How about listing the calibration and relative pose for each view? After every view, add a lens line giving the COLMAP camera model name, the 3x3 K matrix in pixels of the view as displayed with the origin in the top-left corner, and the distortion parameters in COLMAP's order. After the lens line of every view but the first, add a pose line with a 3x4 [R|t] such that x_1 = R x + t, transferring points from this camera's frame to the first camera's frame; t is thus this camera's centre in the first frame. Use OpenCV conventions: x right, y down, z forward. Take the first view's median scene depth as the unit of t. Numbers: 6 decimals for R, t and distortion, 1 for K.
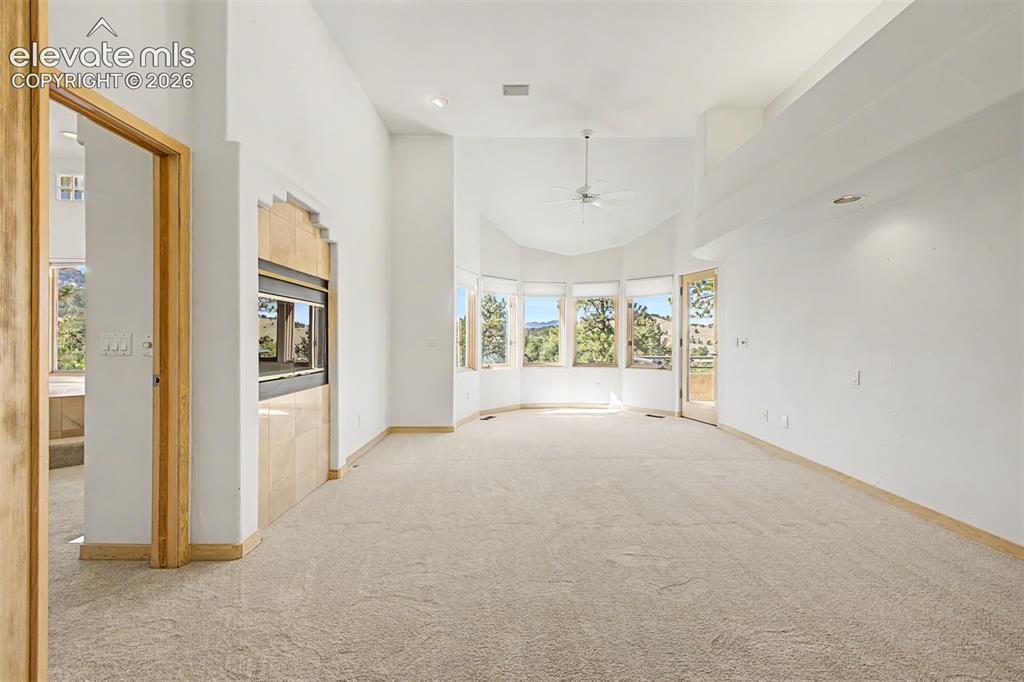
lens RADIAL K [[407.7, 0, 518.6], [0, 407.7, 341.9], [0, 0, 1]] dist [0.009231, -0.002738]
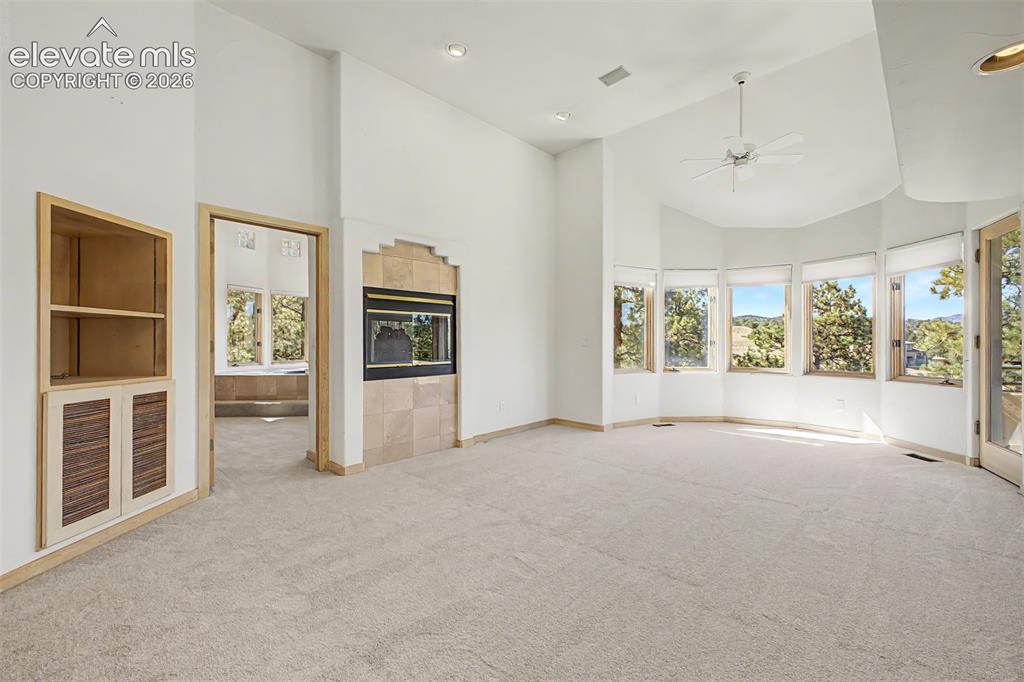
lens RADIAL K [[407.7, 0, 505.2], [0, 407.7, 342.6], [0, 0, 1]] dist [0.009231, -0.002738]
pose [[0.728014, -0.001901, -0.685560, 0.312593], [0.001203, 0.999998, -0.001495, 0.002252], [0.685562, 0.000263, 0.728015, 0.091766]]
